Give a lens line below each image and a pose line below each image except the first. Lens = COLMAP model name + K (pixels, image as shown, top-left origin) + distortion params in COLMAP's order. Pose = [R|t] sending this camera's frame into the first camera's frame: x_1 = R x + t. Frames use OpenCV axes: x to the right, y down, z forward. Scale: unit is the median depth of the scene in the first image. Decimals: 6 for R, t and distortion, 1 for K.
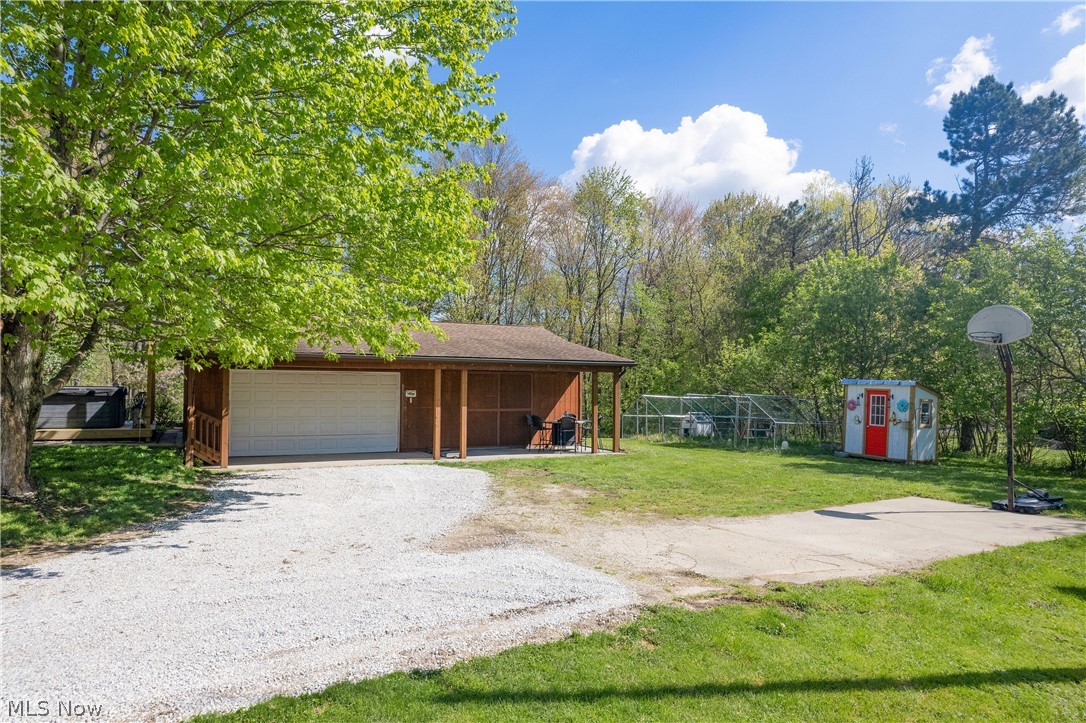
lens RADIAL K [[689.8, 0, 543.0], [0, 689.8, 361.5], [0, 0, 1]] dist [-0.062868, 0.048753]
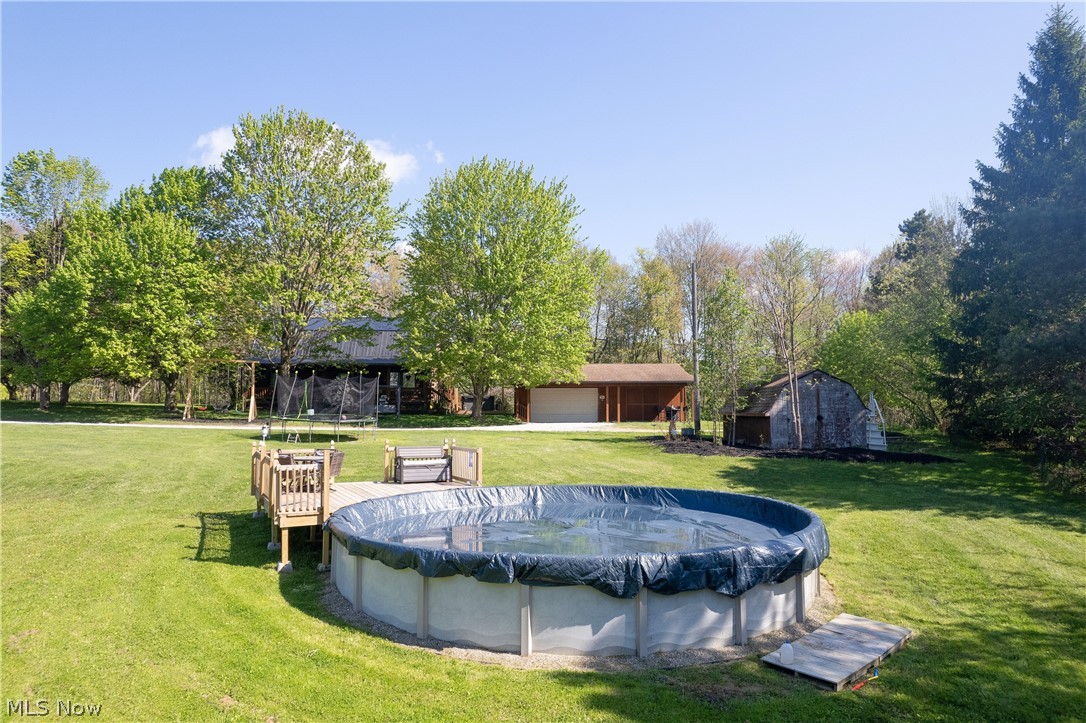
lens RADIAL K [[663.7, 0, 543.0], [0, 663.7, 361.5], [0, 0, 1]] dist [-0.001515, -0.000537]
pose [[0.902465, -0.042525, -0.428659, 0.543494], [0.030921, 0.998943, -0.034003, -0.004155], [0.429652, 0.017432, 0.902826, -0.989122]]
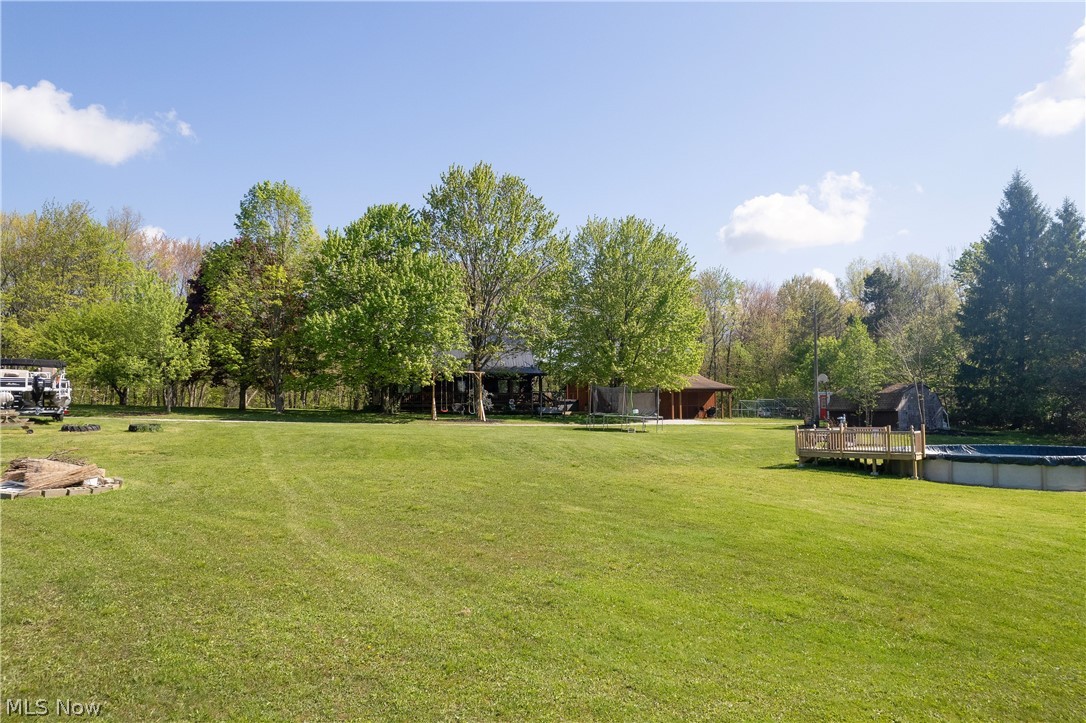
lens RADIAL K [[689.8, 0, 543.0], [0, 689.8, 361.5], [0, 0, 1]] dist [-0.062868, 0.048753]
pose [[0.988783, -0.032896, -0.145689, -0.212186], [0.029080, 0.999178, -0.028249, -0.044719], [0.146499, 0.023696, 0.988927, -1.733970]]
